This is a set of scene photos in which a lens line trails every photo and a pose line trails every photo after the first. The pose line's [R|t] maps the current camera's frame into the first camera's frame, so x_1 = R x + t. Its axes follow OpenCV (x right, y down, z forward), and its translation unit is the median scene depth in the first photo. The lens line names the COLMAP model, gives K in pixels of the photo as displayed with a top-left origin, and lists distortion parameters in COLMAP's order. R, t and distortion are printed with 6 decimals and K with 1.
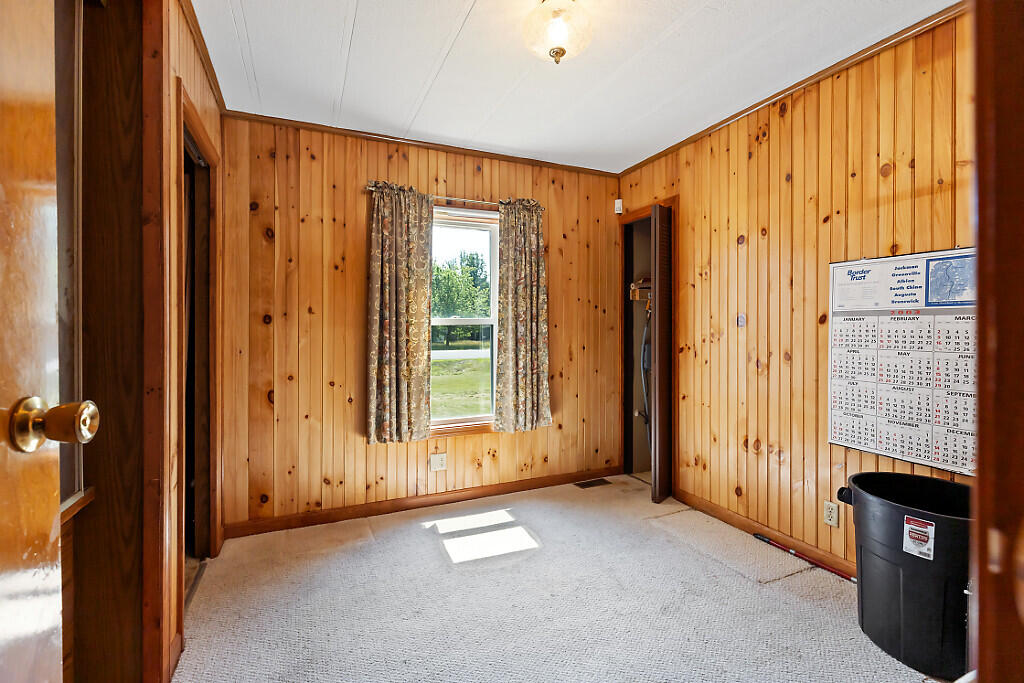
lens RADIAL K [[457.8, 0, 512.0], [0, 457.8, 335.4], [0, 0, 1]] dist [-0.007091, -0.000674]
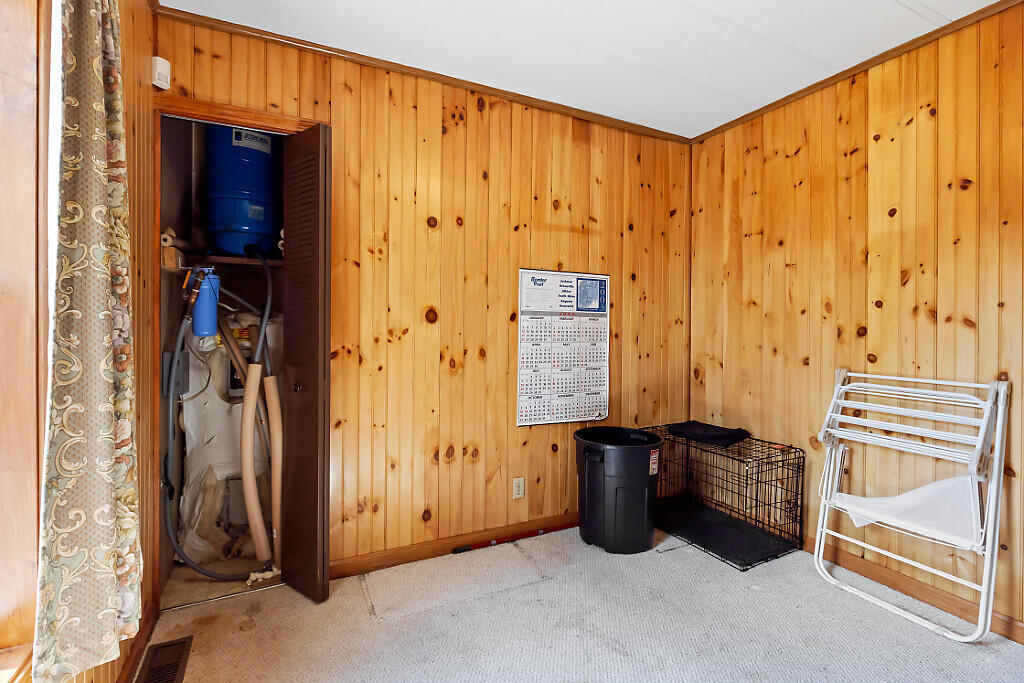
lens RADIAL K [[470.4, 0, 503.7], [0, 470.4, 325.0], [0, 0, 1]] dist [0.001652, -0.001146]
pose [[-0.035435, -0.004562, 0.999362, -0.381881], [0.002930, 0.999985, 0.004669, -0.017779], [-0.999368, 0.003093, -0.035421, 0.873486]]
